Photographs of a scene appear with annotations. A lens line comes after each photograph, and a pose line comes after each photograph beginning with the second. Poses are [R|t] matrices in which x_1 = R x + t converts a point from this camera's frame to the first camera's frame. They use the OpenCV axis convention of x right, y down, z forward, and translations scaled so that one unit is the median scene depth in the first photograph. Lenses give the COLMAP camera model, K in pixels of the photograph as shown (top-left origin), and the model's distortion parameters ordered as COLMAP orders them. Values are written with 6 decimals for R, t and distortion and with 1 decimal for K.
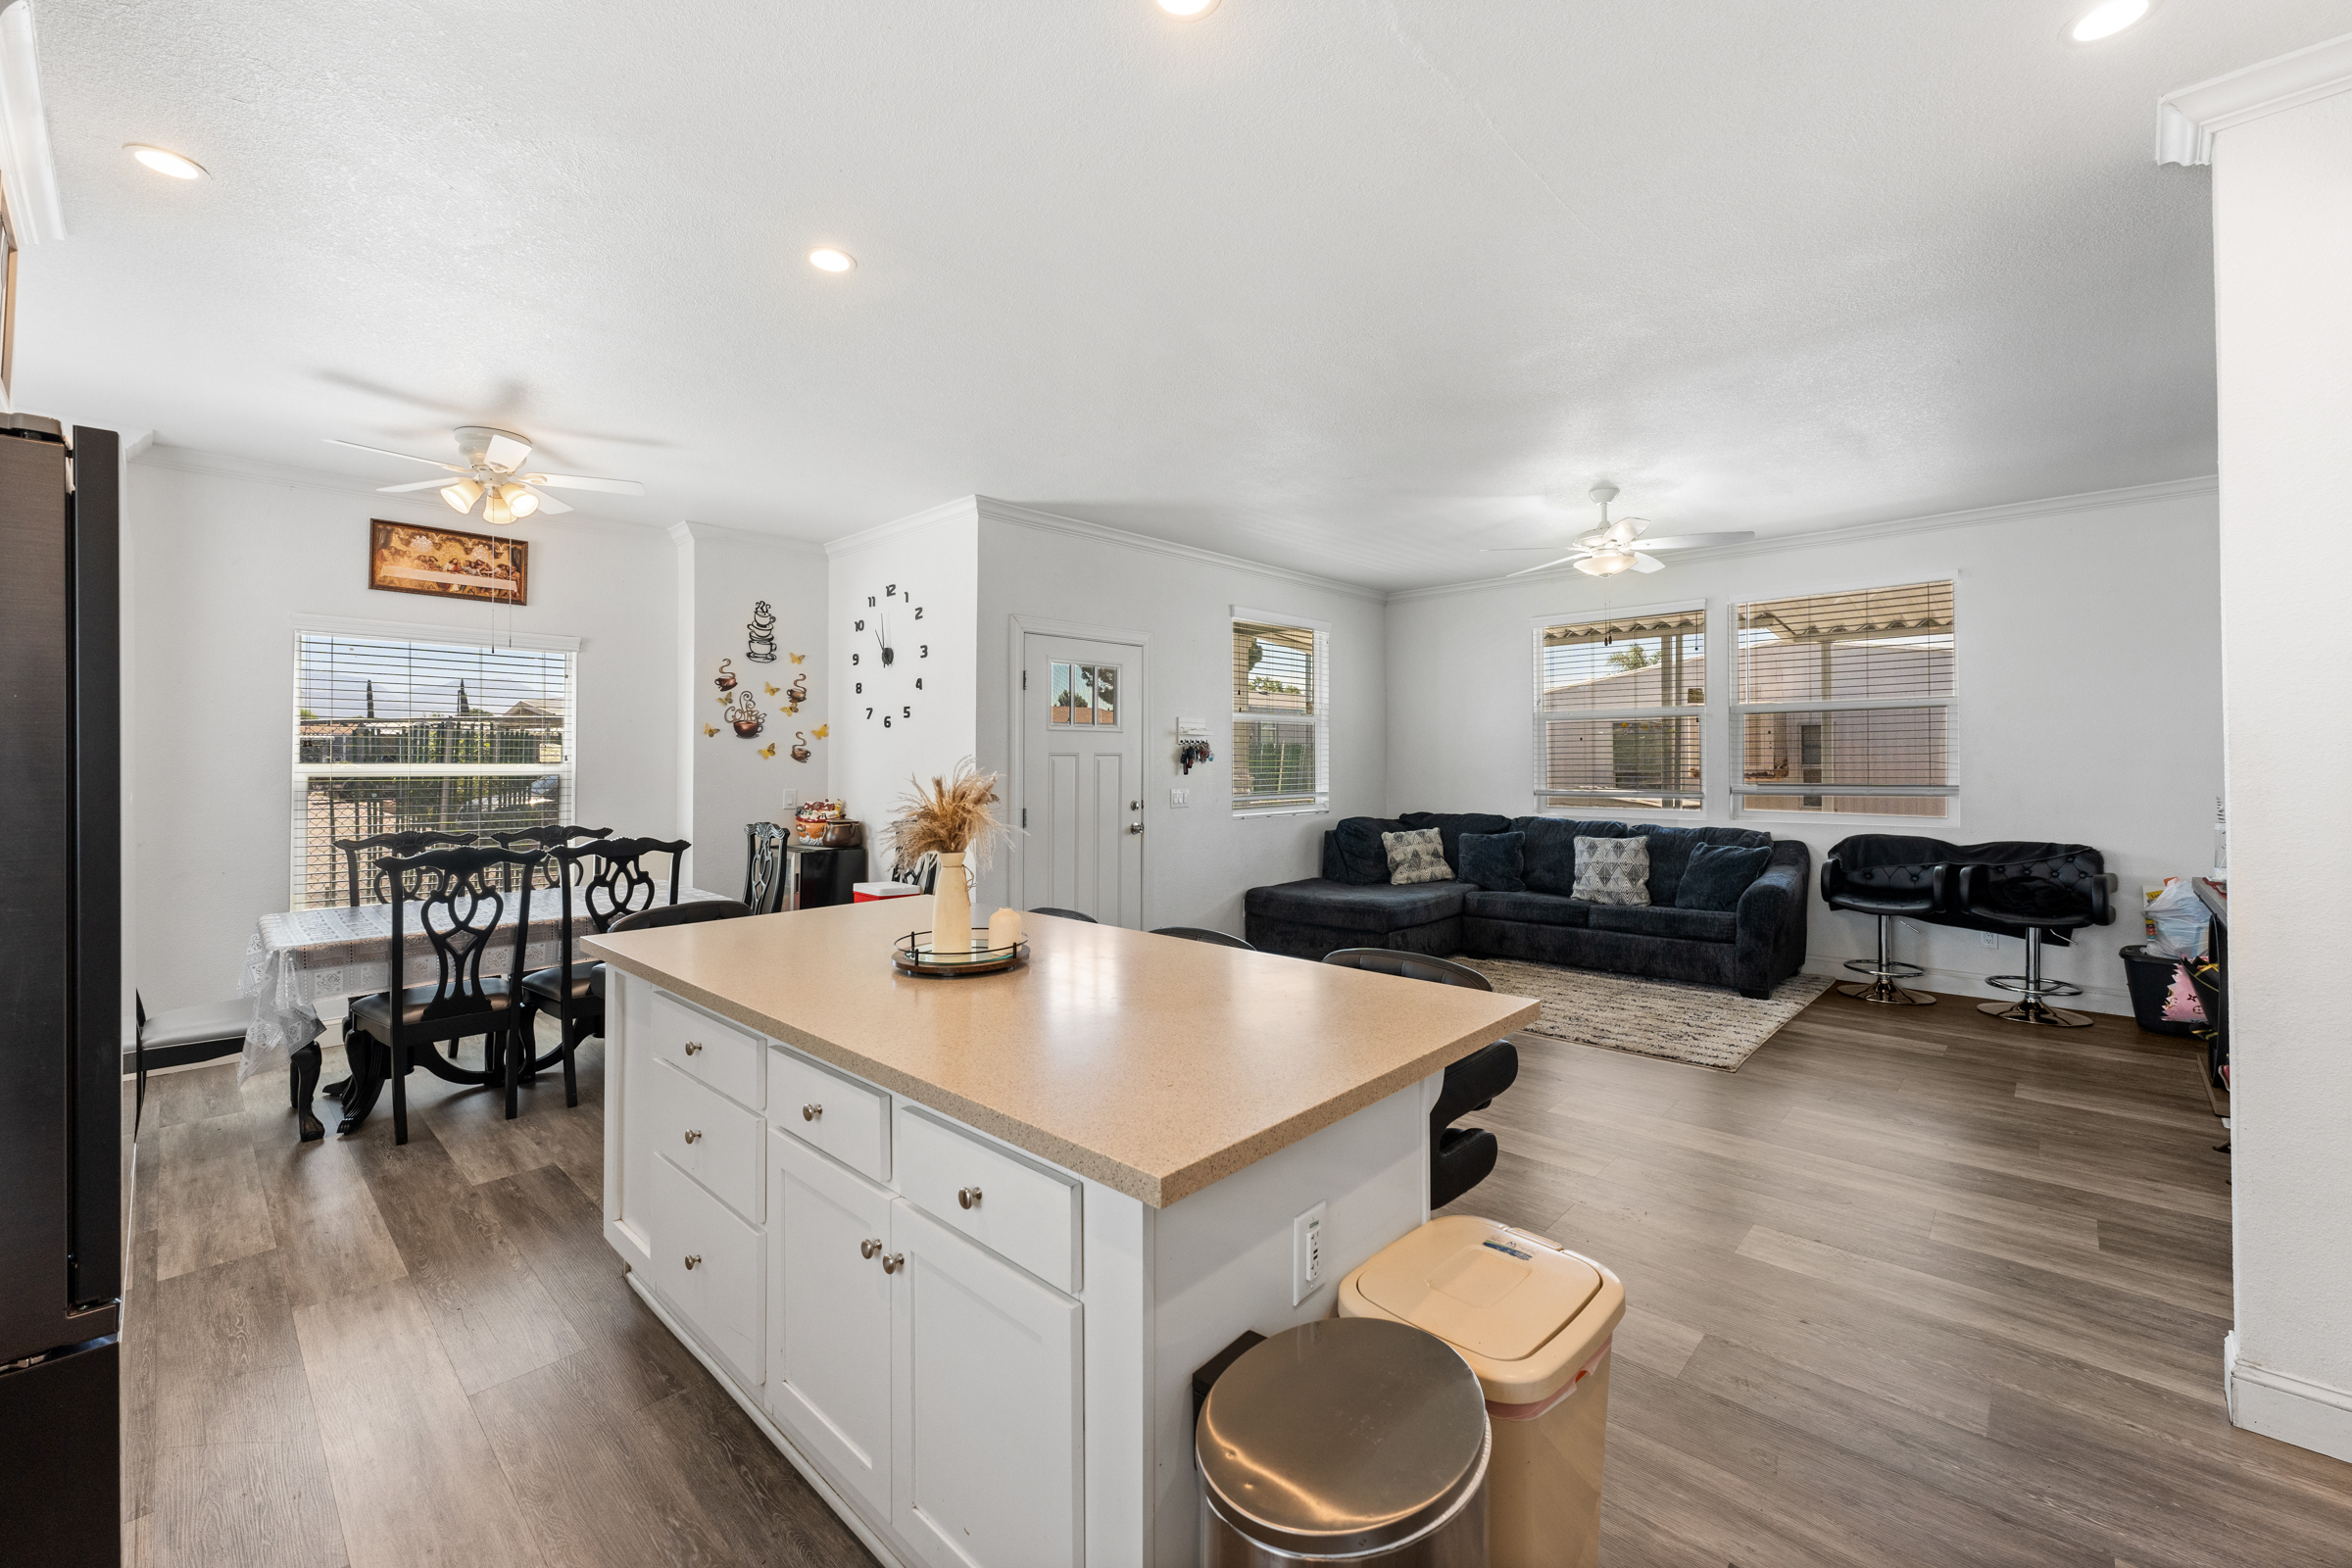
lens RADIAL K [[943.4, 0, 1177.8], [0, 943.4, 767.2], [0, 0, 1]] dist [0.003833, -0.000904]
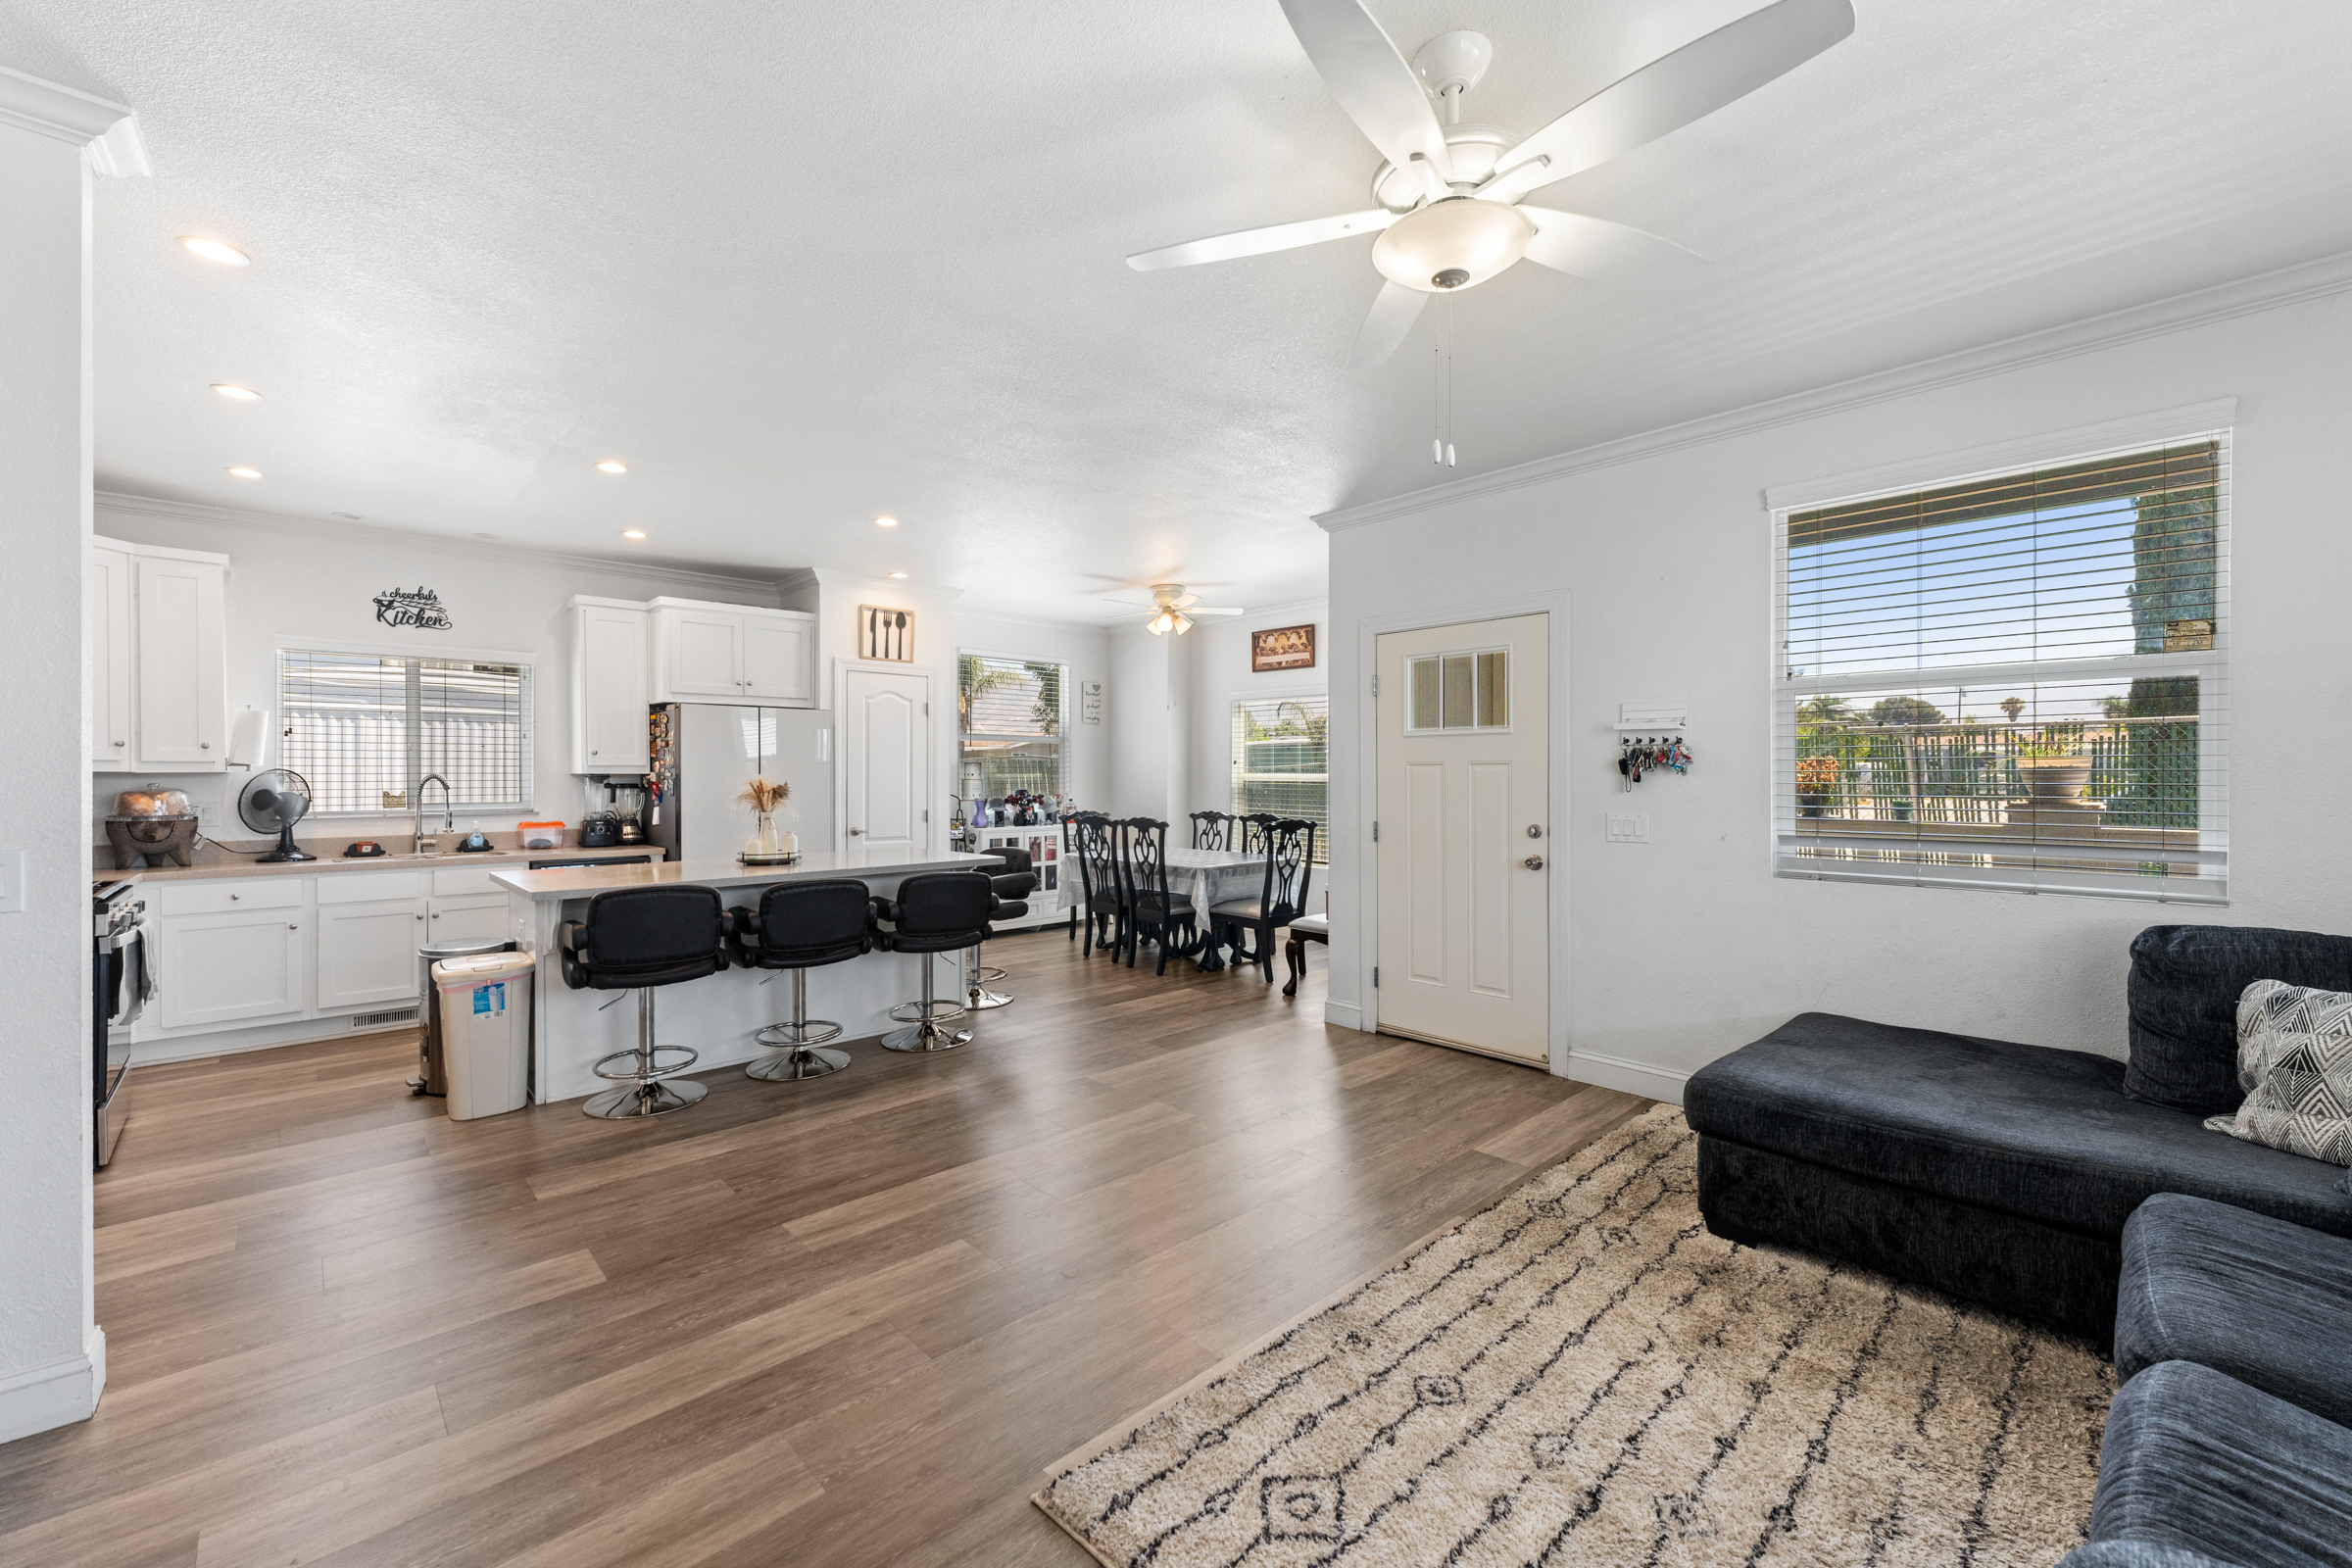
lens RADIAL K [[943.4, 0, 1166.5], [0, 943.4, 775.2], [0, 0, 1]] dist [0.003833, -0.000904]
pose [[-0.068120, 0.003846, -0.997670, 0.709735], [-0.004306, 0.999982, 0.004149, -0.004913], [0.997668, 0.004579, -0.068102, 0.762469]]
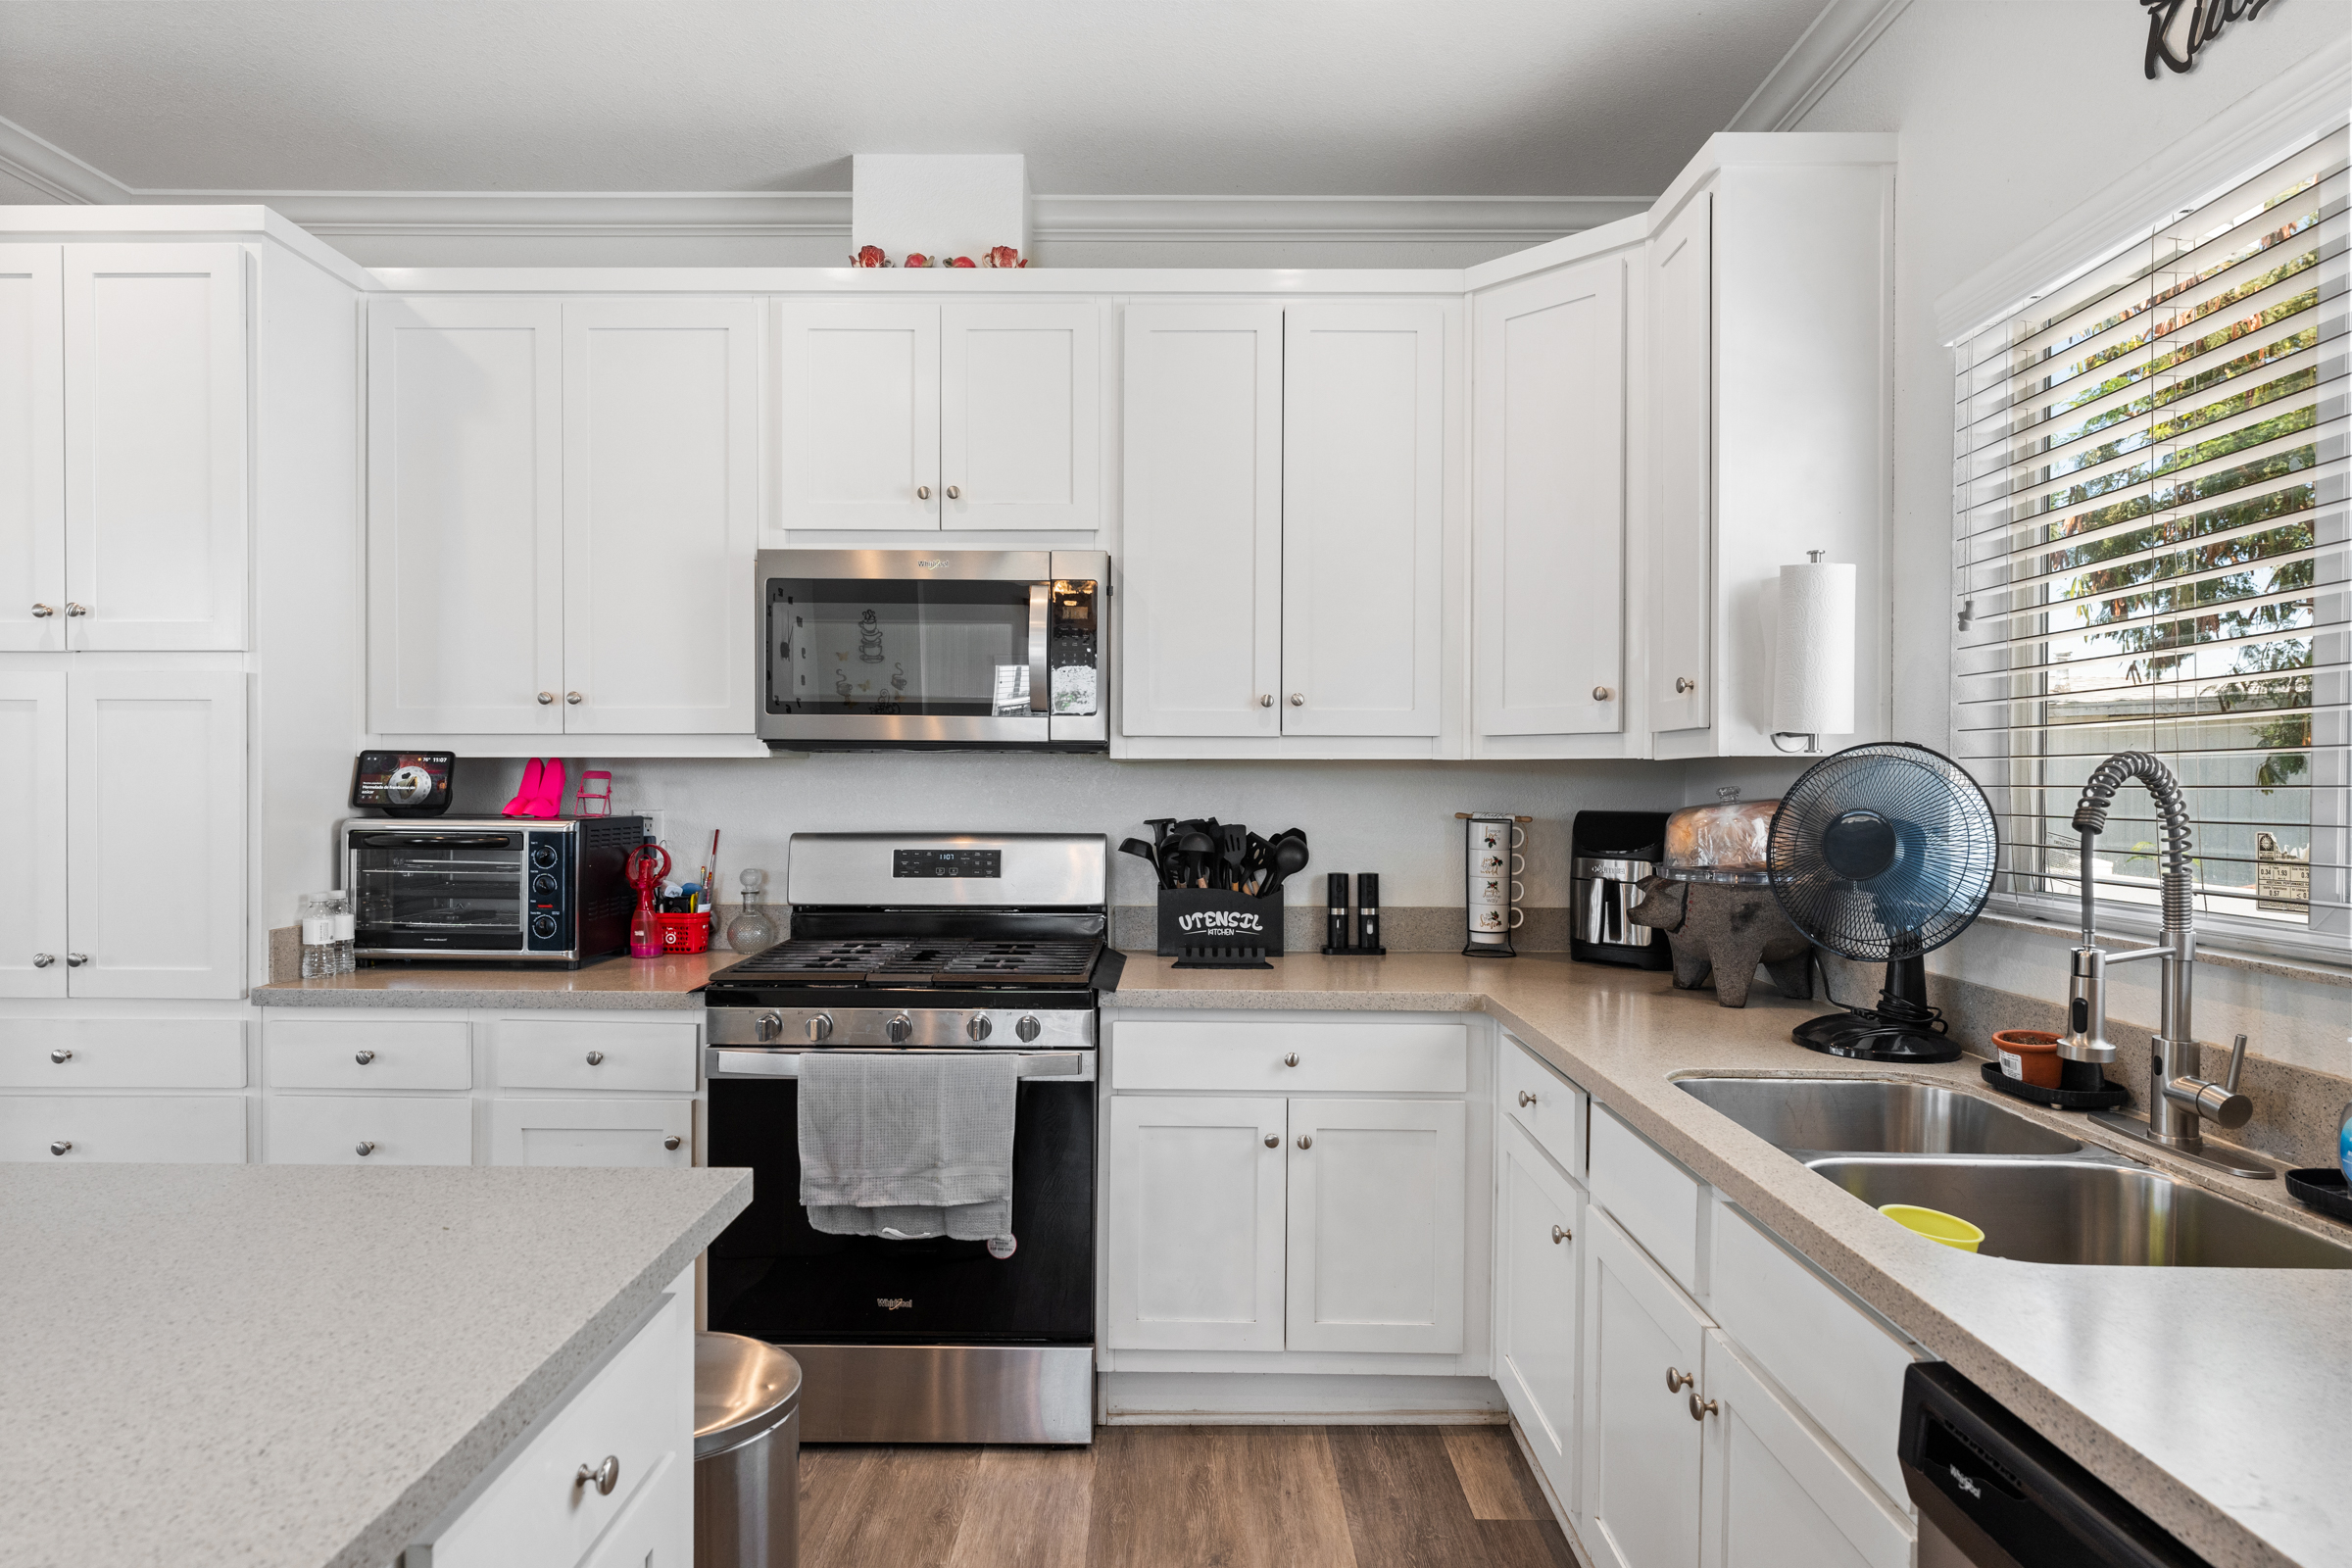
lens RADIAL K [[1298.3, 0, 1172.8], [0, 1298.3, 789.1], [0, 0, 1]] dist [-0.002334, 0.002292]
pose [[-0.676411, -0.003073, 0.736518, -0.240688], [0.004476, 0.999956, 0.008283, 0.005615], [-0.736511, 0.008899, -0.676367, 0.278282]]
